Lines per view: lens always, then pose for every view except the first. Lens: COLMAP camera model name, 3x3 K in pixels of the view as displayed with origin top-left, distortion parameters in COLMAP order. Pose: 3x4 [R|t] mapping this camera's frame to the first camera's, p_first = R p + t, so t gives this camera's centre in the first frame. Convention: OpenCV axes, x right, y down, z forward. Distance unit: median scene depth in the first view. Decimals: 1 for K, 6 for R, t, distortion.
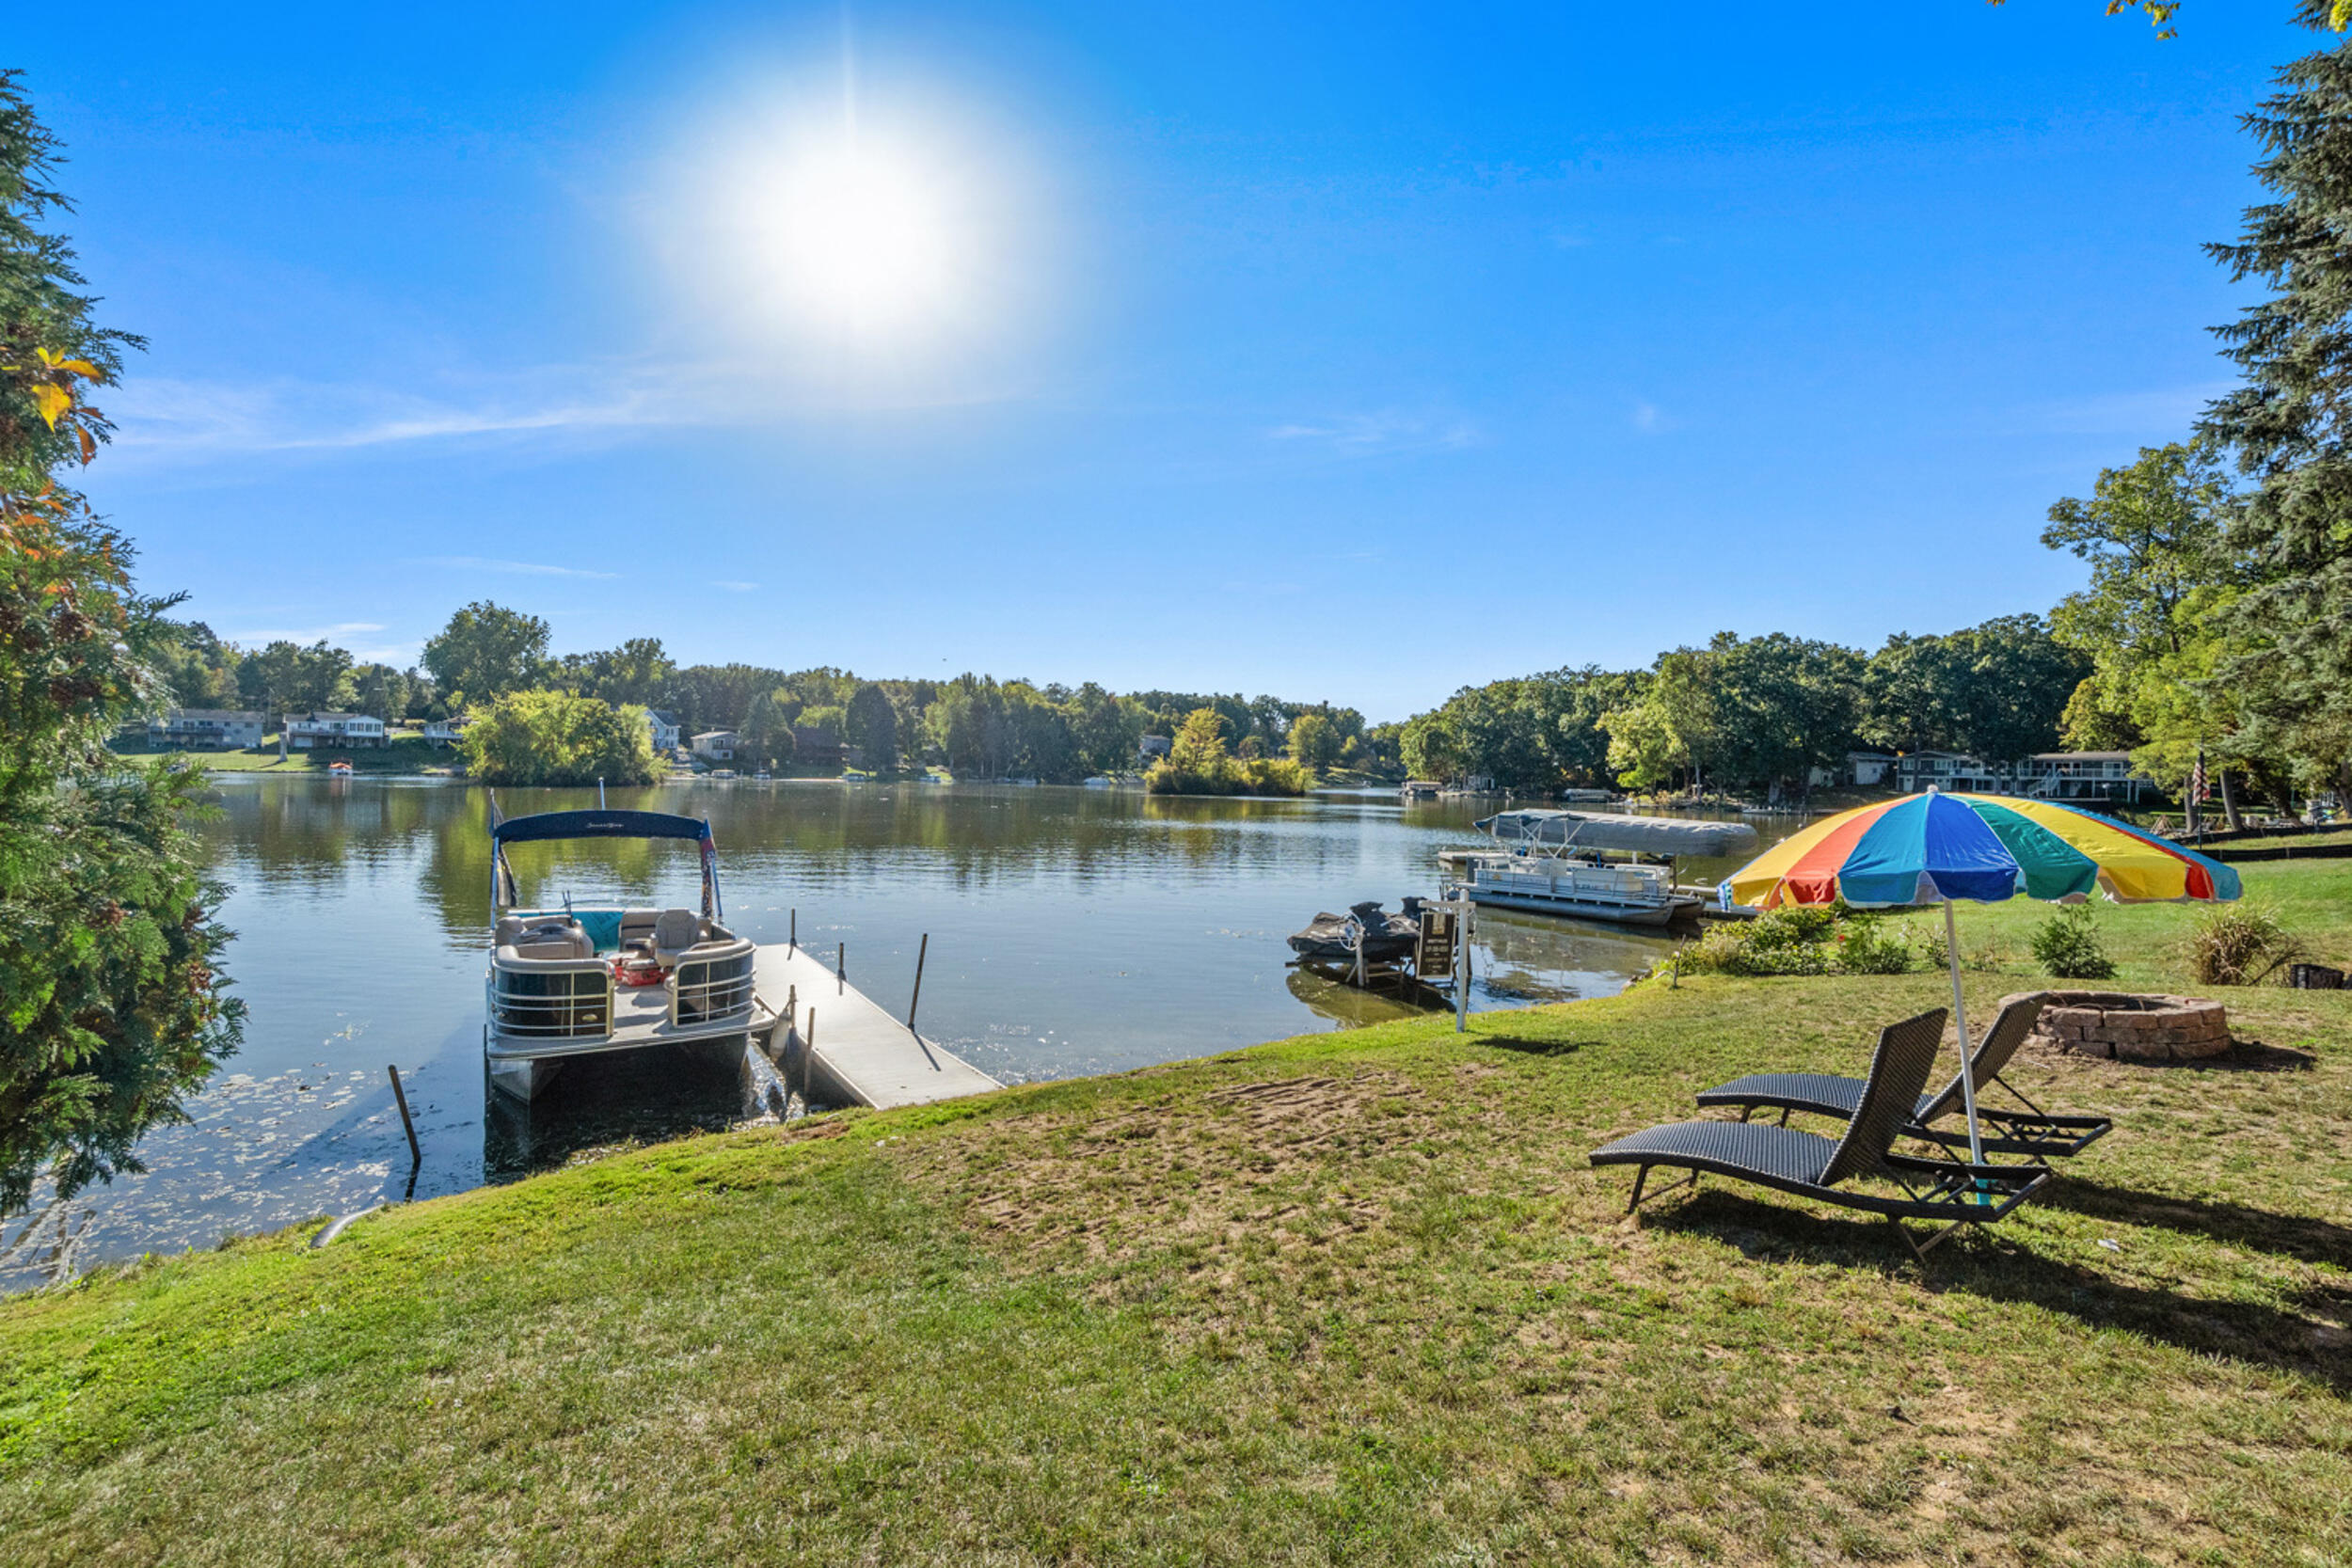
lens RADIAL K [[1036.4, 0, 1175.5], [0, 1036.4, 750.6], [0, 0, 1]] dist [0.001345, -0.000025]
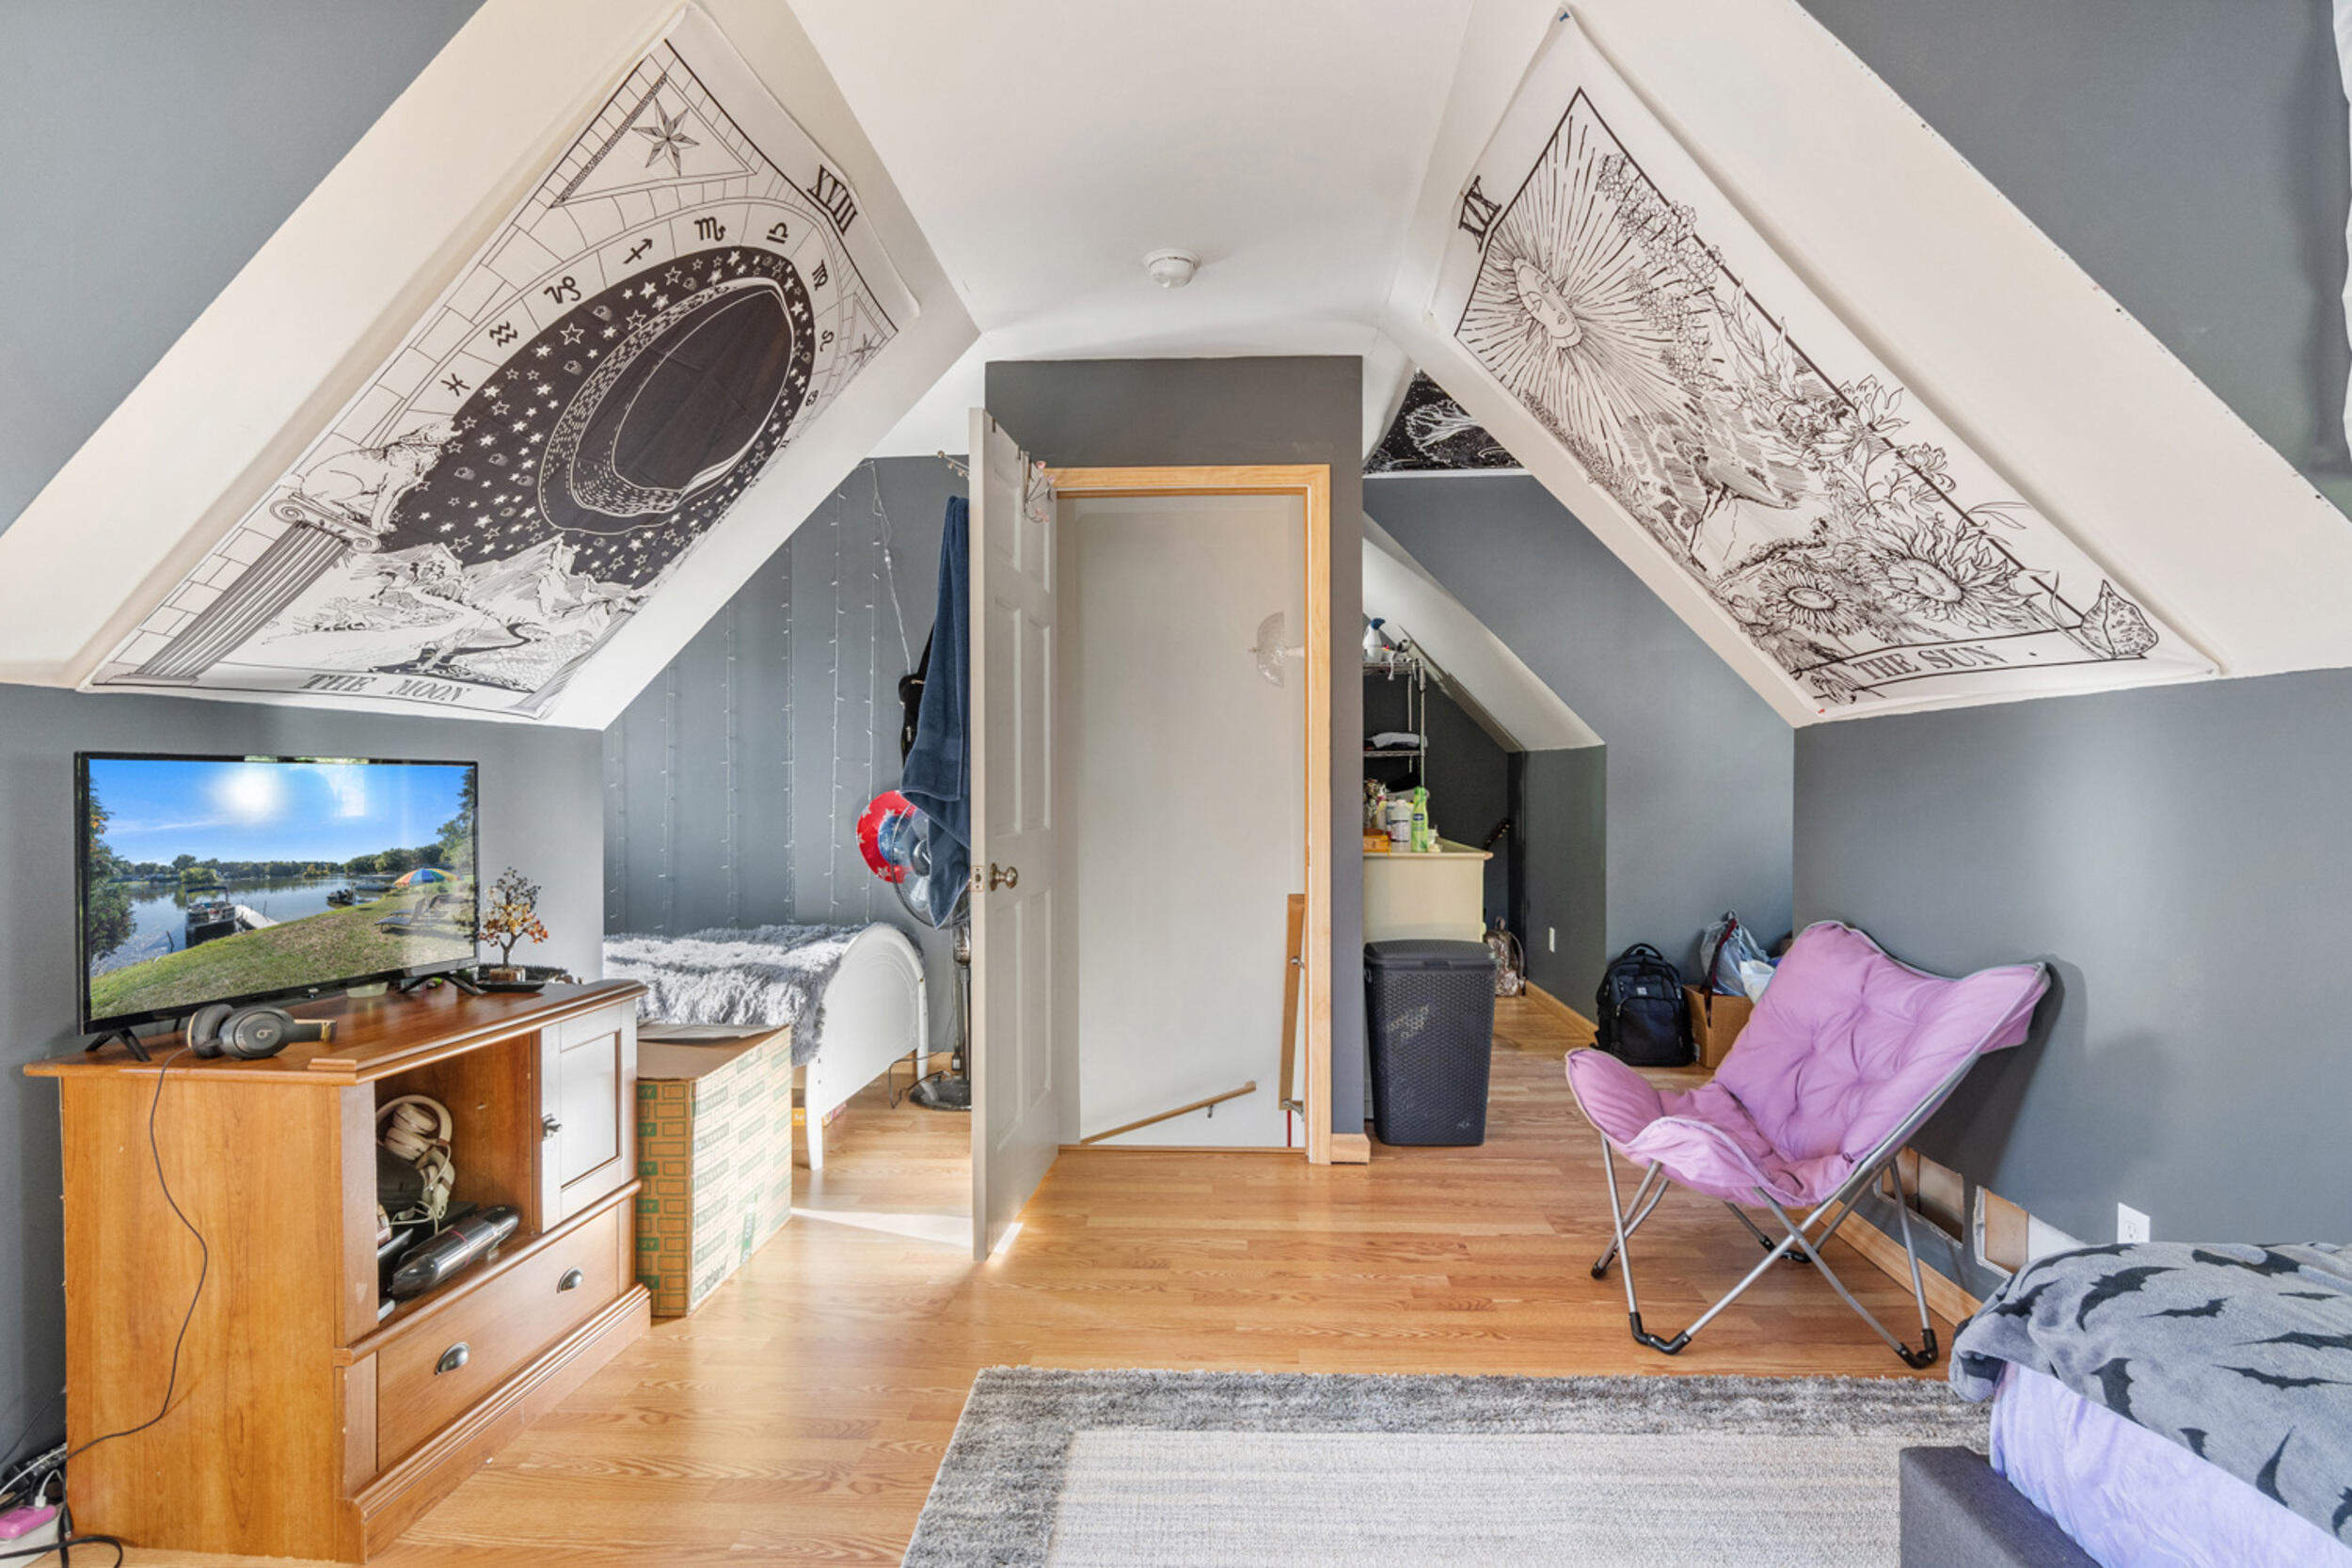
lens RADIAL K [[1268.2, 0, 1173.0], [0, 1268.2, 801.3], [0, 0, 1]] dist [-0.007527, -0.001751]
pose [[0.505476, -0.027320, 0.862408, -4.147604], [-0.002545, 0.999447, 0.033153, -0.719232], [-0.862837, -0.018953, 0.505127, -7.842537]]
